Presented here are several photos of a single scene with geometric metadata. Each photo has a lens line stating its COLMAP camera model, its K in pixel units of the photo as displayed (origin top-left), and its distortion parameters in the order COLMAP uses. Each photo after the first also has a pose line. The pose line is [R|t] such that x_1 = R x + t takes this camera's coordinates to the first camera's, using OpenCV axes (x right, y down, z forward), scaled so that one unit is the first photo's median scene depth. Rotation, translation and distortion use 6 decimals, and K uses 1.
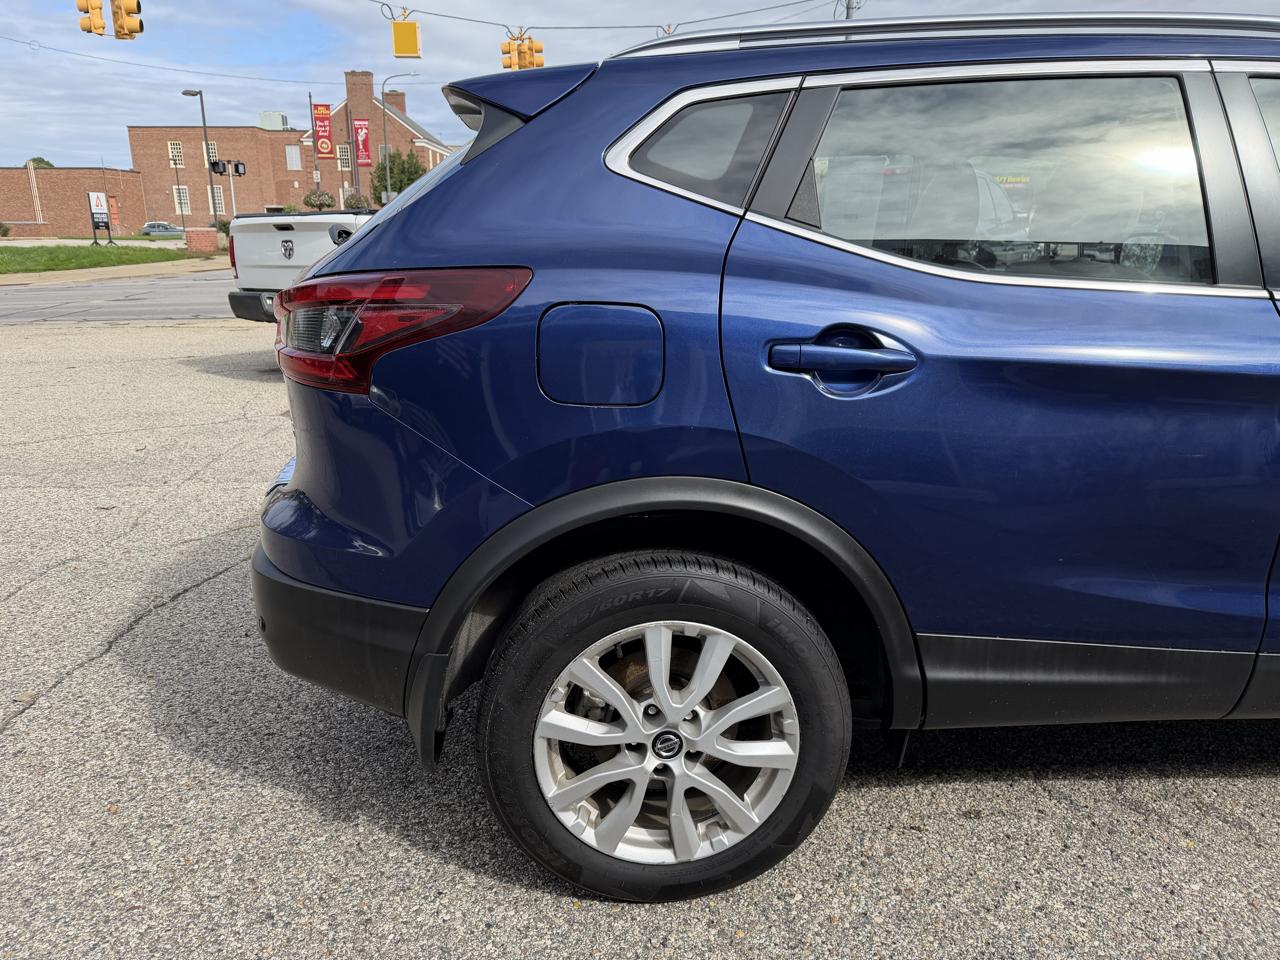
lens RADIAL K [[914.2, 0, 635.9], [0, 914.2, 487.4], [0, 0, 1]] dist [0.020641, -0.032354]
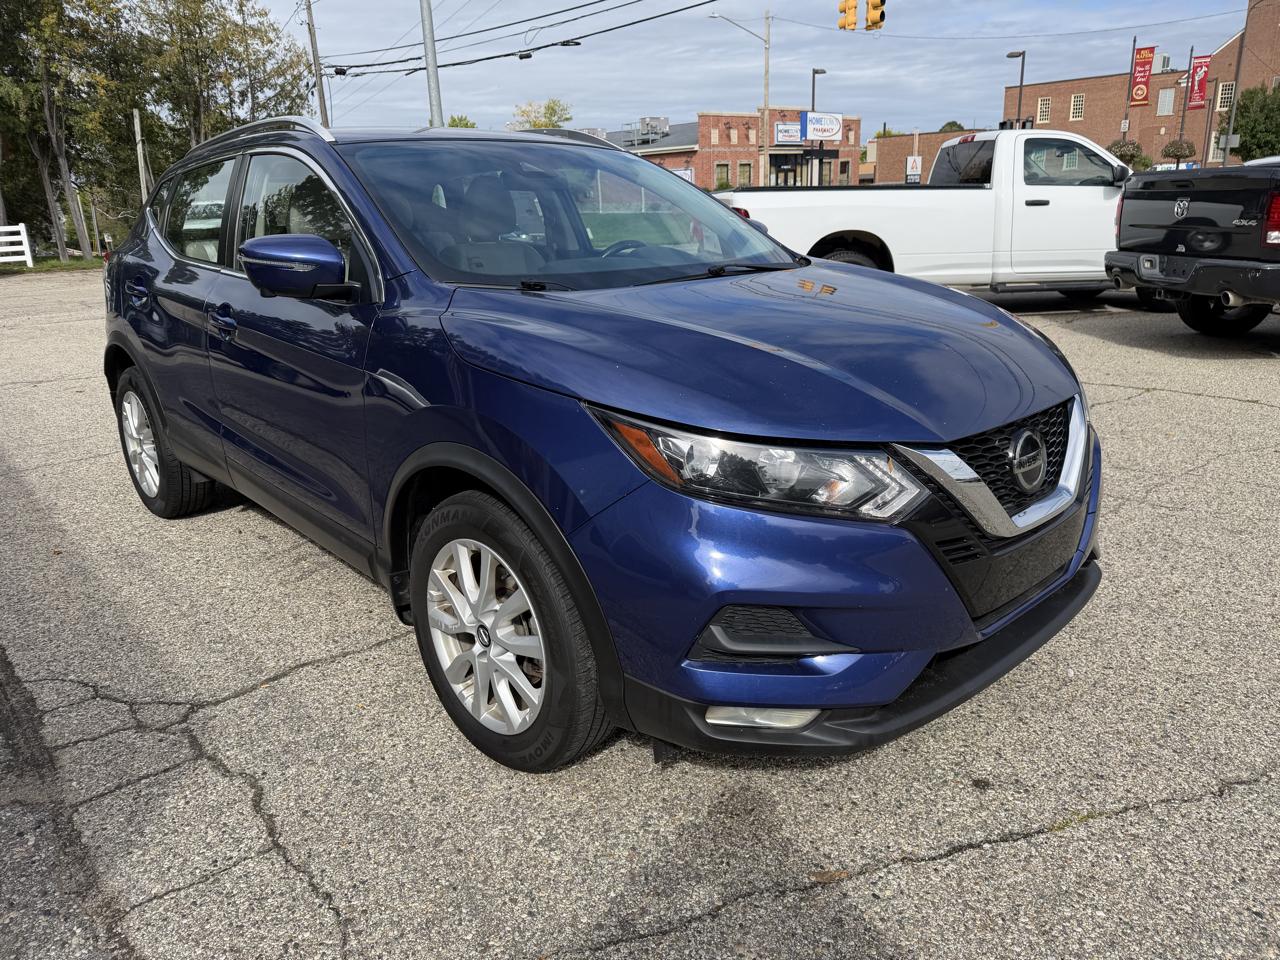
lens RADIAL K [[914.2, 0, 637.1], [0, 914.2, 474.2], [0, 0, 1]] dist [0.020641, -0.032354]
pose [[0.629751, 0.201444, -0.750222, 2.651141], [-0.174572, 0.977787, 0.116009, -0.157894], [0.756927, 0.057911, 0.650929, 0.386860]]
